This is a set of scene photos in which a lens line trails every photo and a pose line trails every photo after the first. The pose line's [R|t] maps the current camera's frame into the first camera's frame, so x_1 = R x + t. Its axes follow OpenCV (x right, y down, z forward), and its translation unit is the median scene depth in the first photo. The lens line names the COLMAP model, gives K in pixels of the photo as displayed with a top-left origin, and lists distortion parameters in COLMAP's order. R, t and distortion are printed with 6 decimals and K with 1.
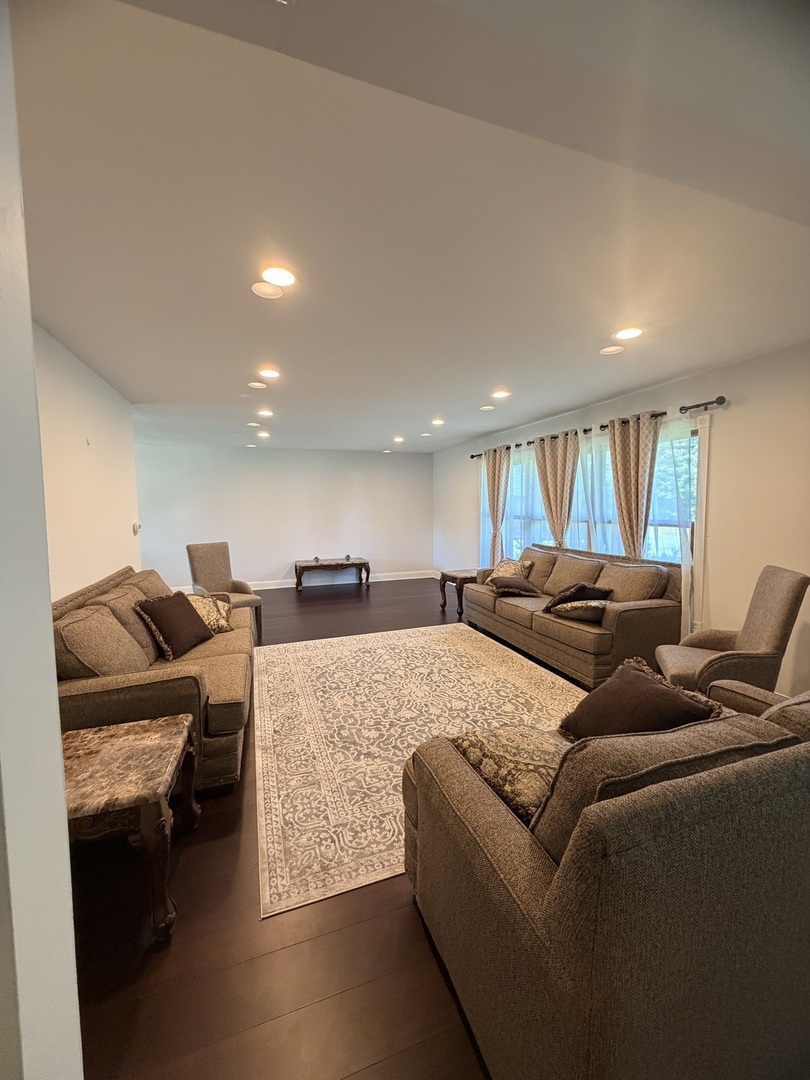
lens RADIAL K [[430.0, 0, 402.3], [0, 430.0, 539.5], [0, 0, 1]] dist [0.000064, 0.000034]
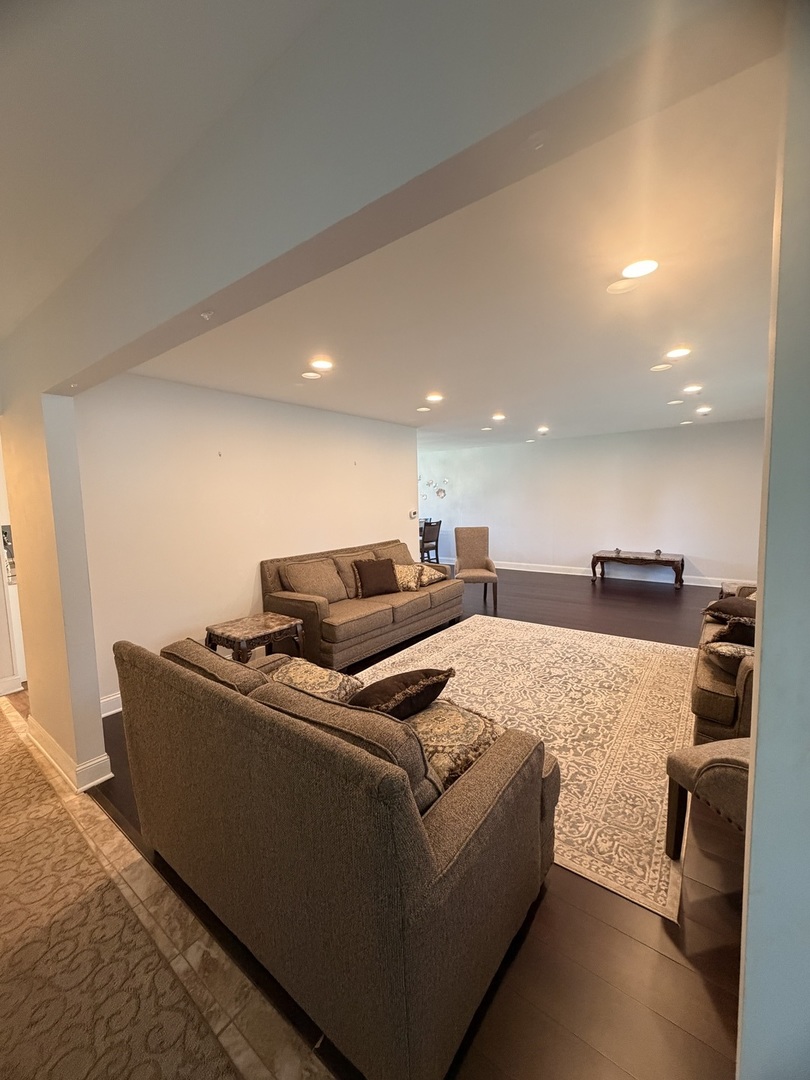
lens RADIAL K [[431.4, 0, 405.0], [0, 431.4, 540.0], [0, 0, 1]] dist [-0.000381, 0.000318]
pose [[0.546575, 0.079587, -0.833620, 0.591946], [-0.043936, 0.996828, 0.066361, -0.034837], [0.836257, 0.000355, 0.548338, 0.172813]]
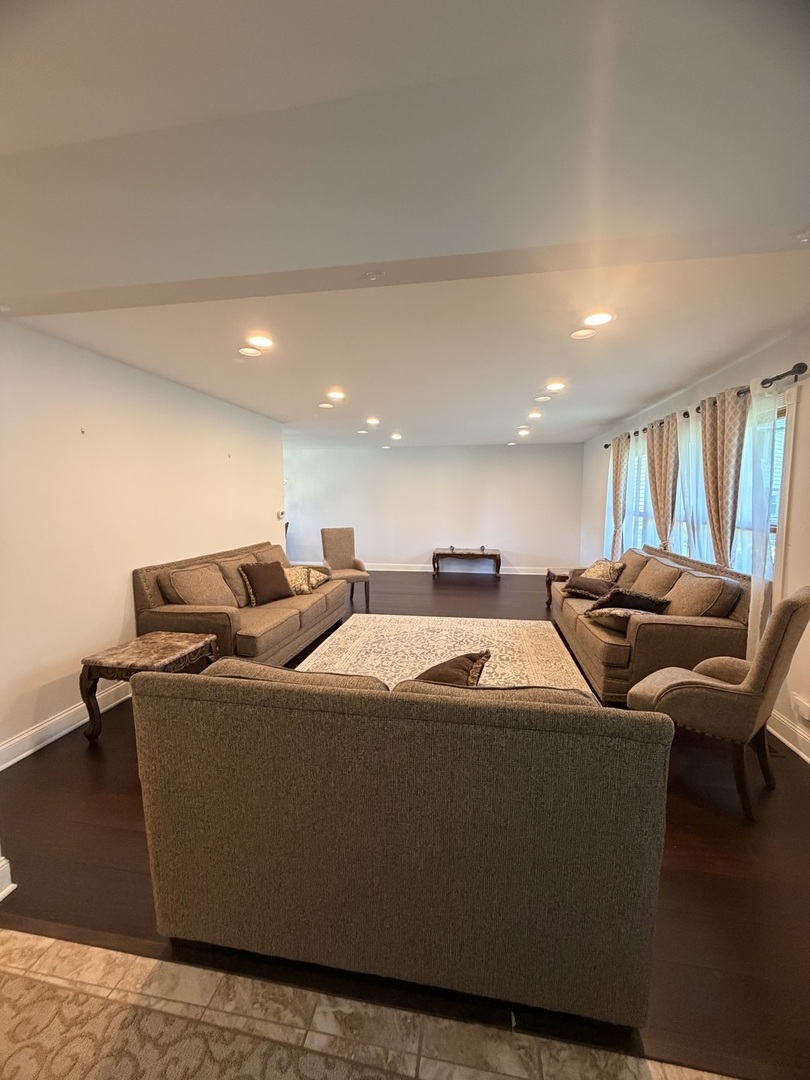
lens RADIAL K [[431.4, 0, 405.0], [0, 431.4, 540.0], [0, 0, 1]] dist [-0.000381, 0.000318]
pose [[0.872740, 0.056371, -0.484920, 0.400377], [-0.045662, 0.998382, 0.033879, -0.009977], [0.486045, -0.007425, 0.873902, -0.012063]]
